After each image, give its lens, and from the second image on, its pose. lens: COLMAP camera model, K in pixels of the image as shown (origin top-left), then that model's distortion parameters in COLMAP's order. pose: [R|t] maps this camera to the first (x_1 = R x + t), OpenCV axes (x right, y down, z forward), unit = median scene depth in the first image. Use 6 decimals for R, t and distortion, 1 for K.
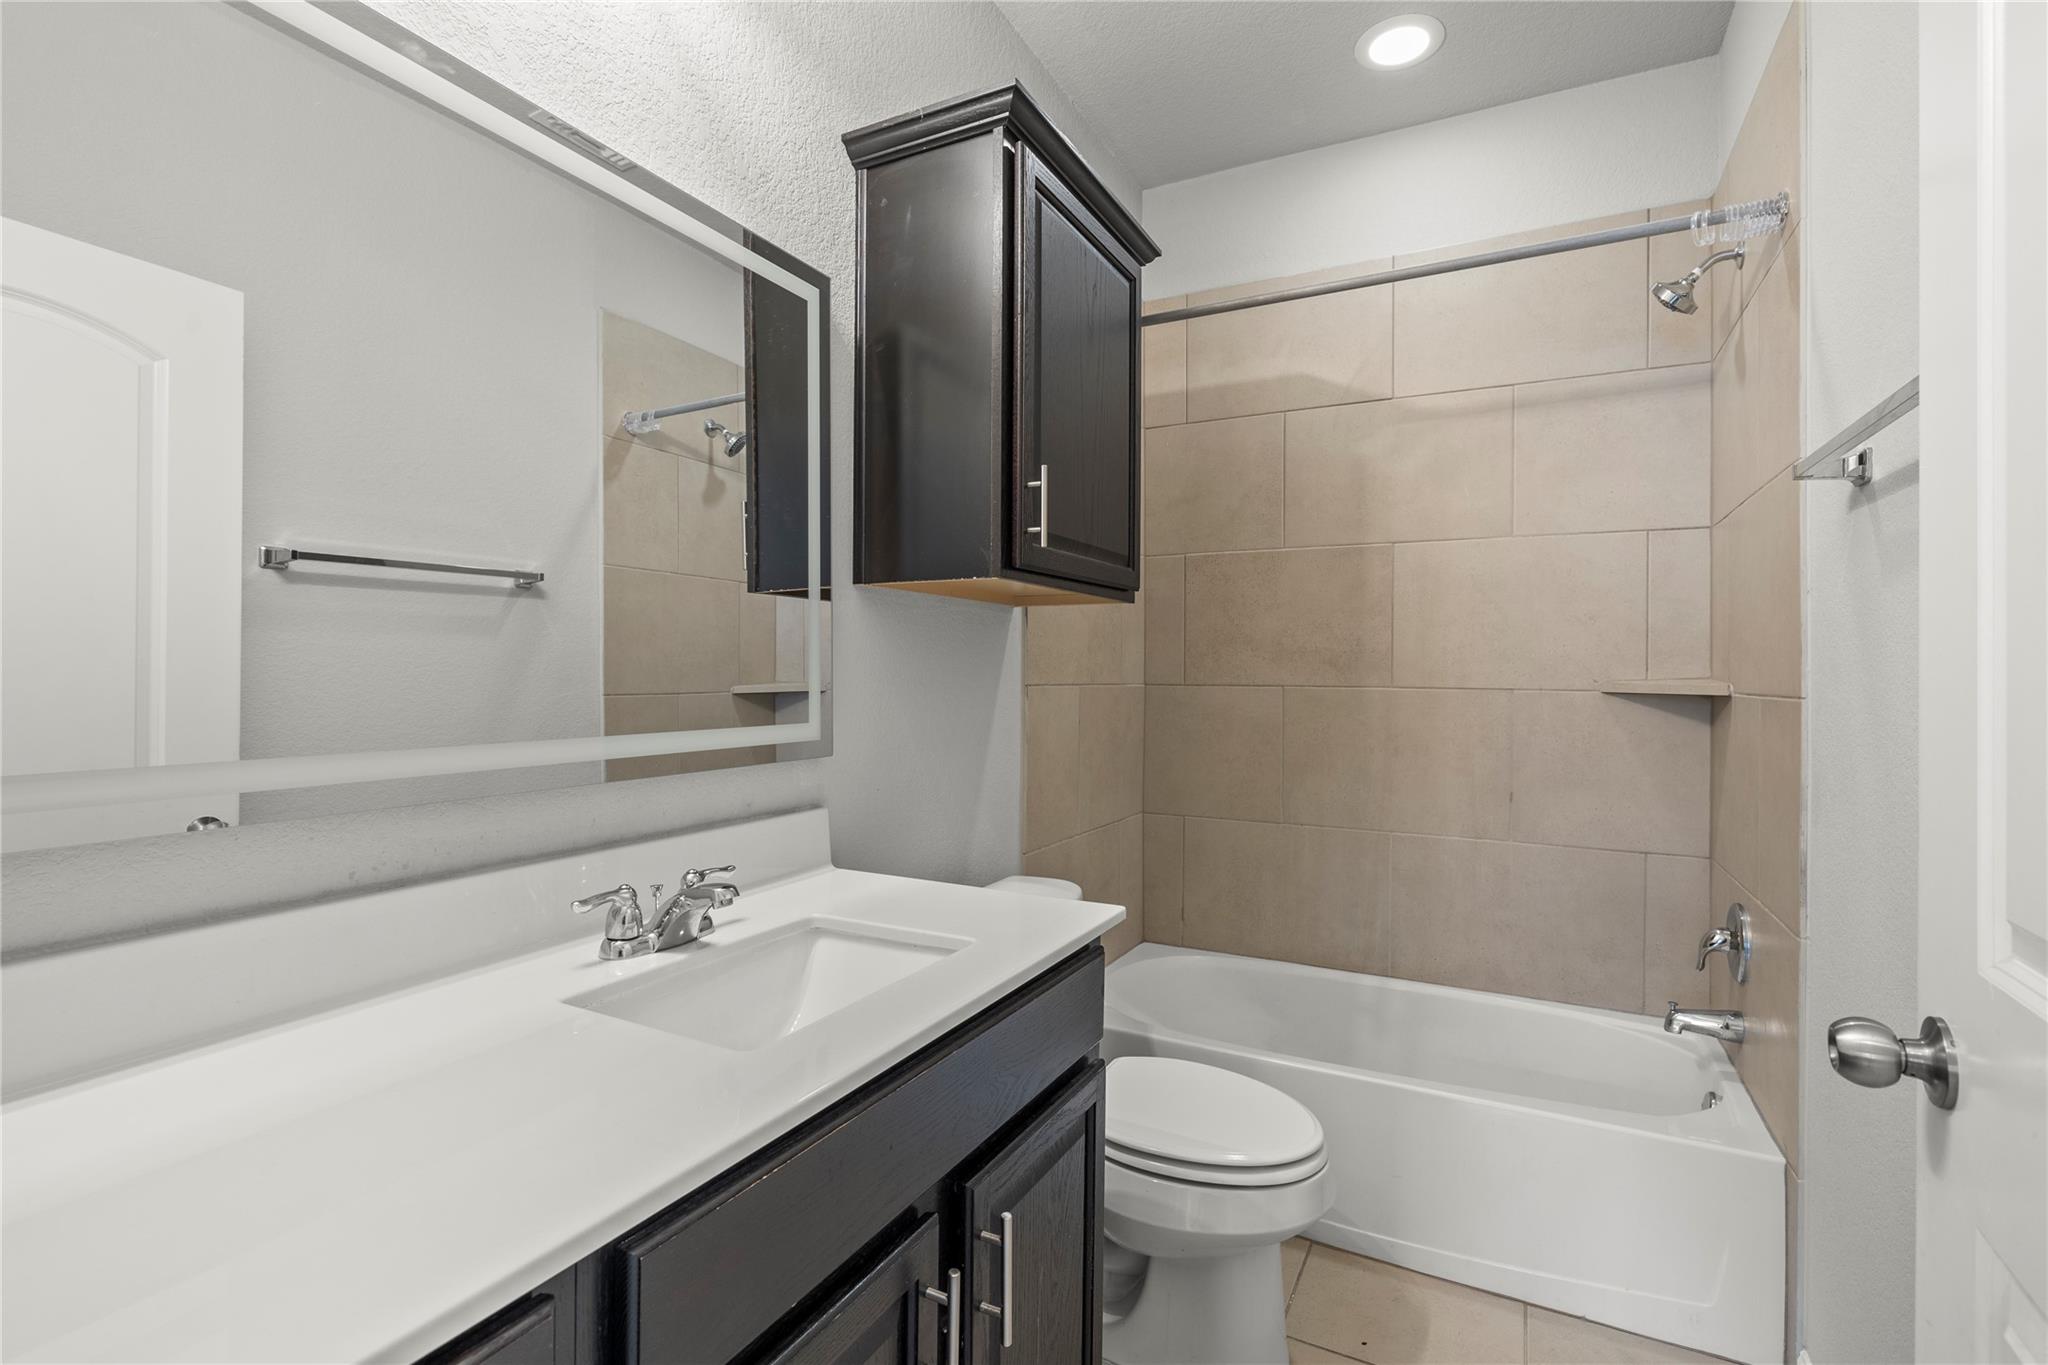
lens RADIAL K [[946.2, 0, 1024.0], [0, 946.2, 682.5], [0, 0, 1]] dist [-0.001206, -0.000225]
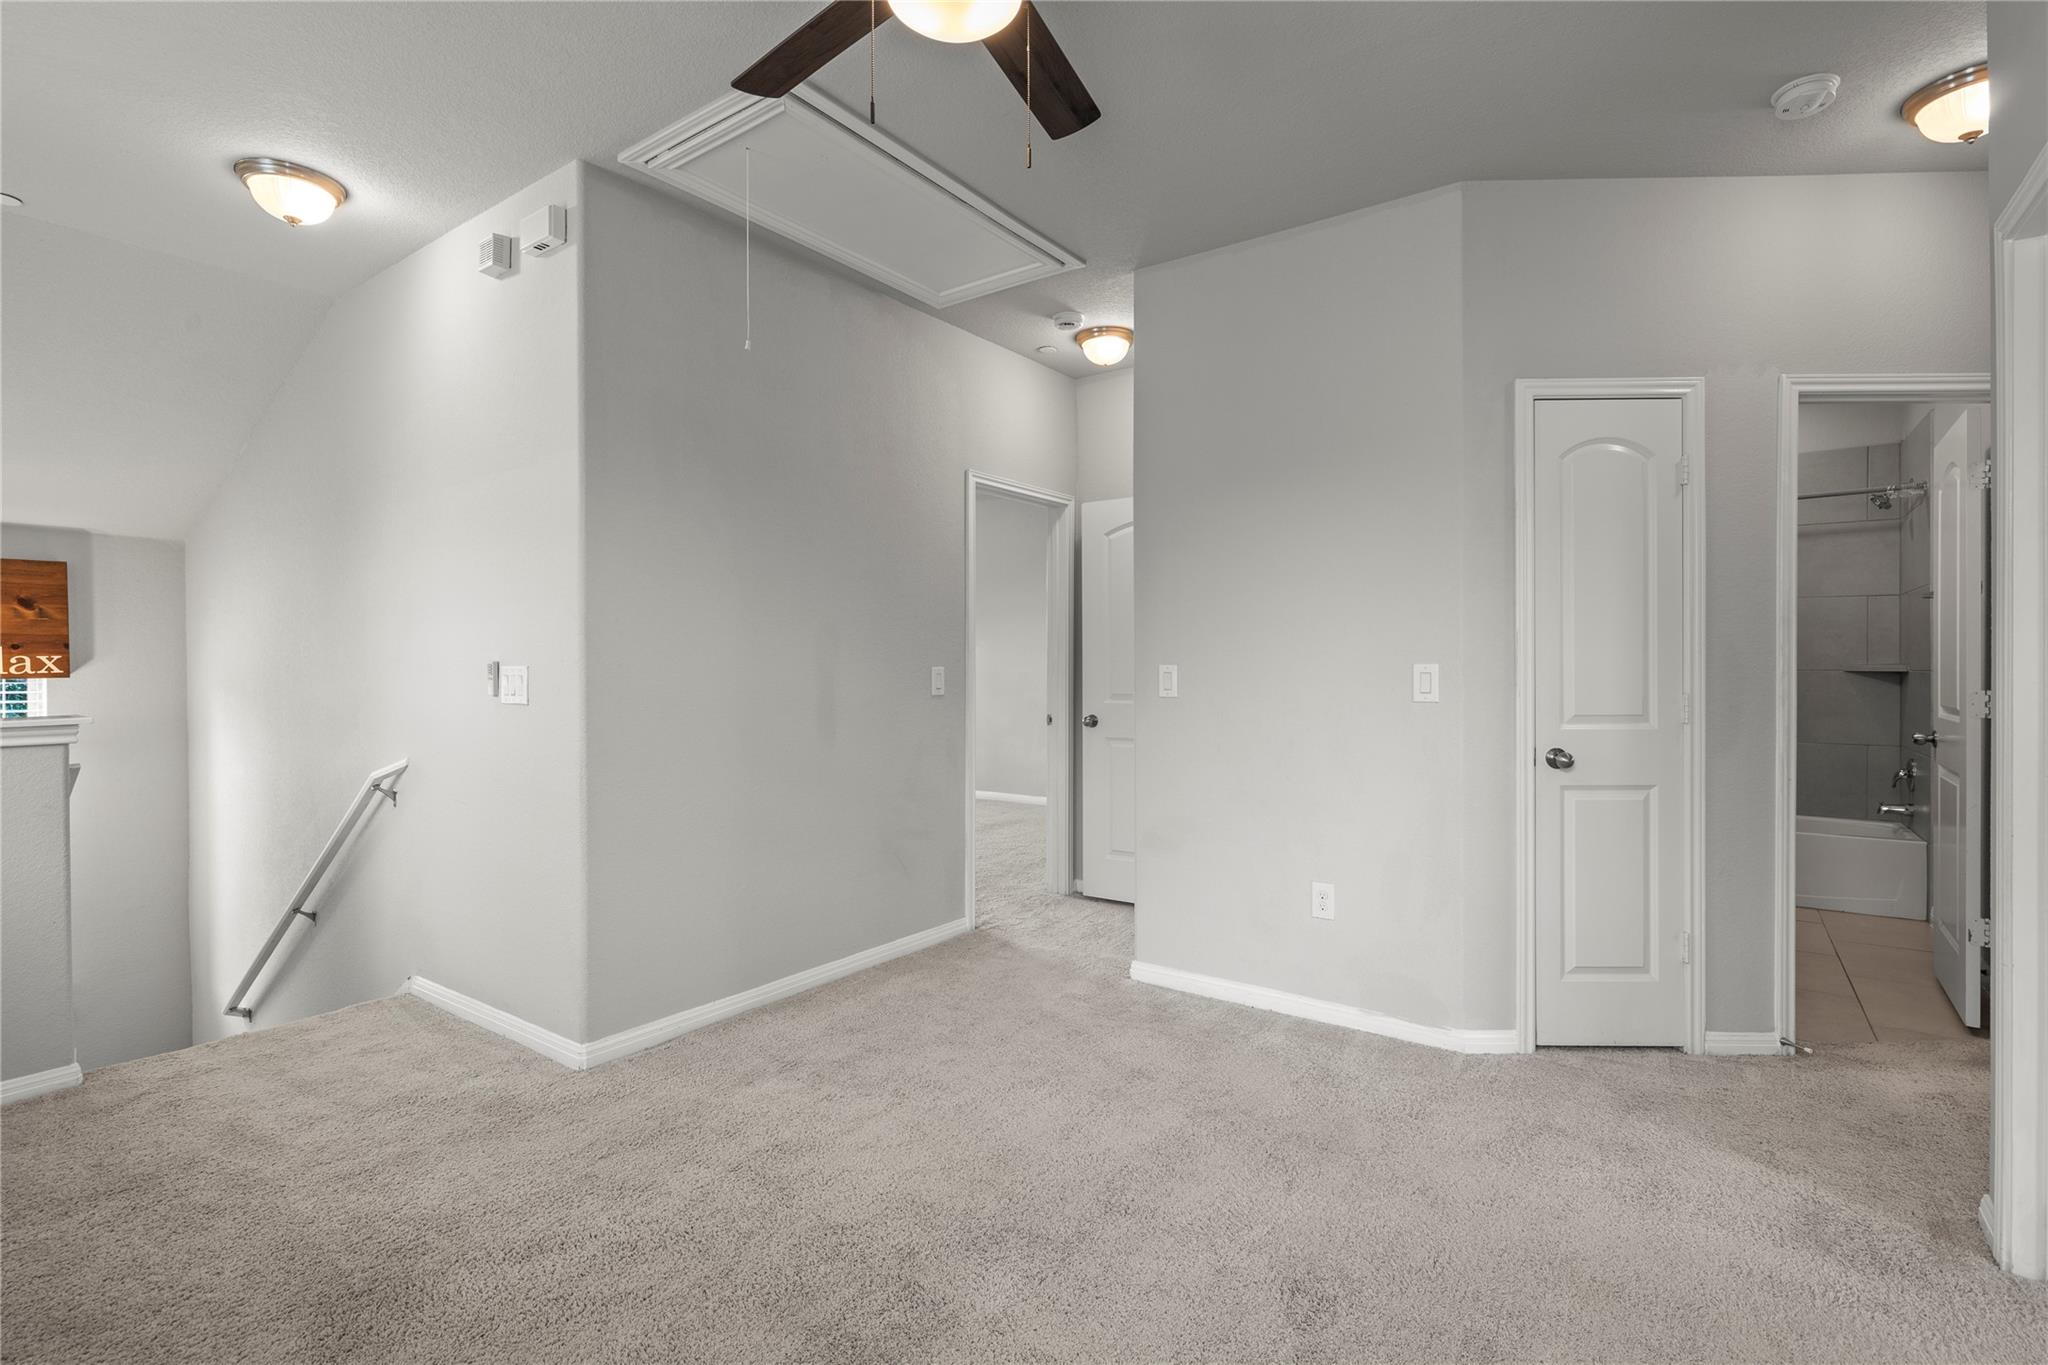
lens RADIAL K [[946.2, 0, 1024.0], [0, 946.2, 682.5], [0, 0, 1]] dist [-0.001206, -0.000225]
pose [[0.990119, -0.009623, -0.139898, -1.101469], [0.010929, 0.999904, 0.008572, -0.004062], [0.139802, -0.010016, 0.990129, -1.636467]]
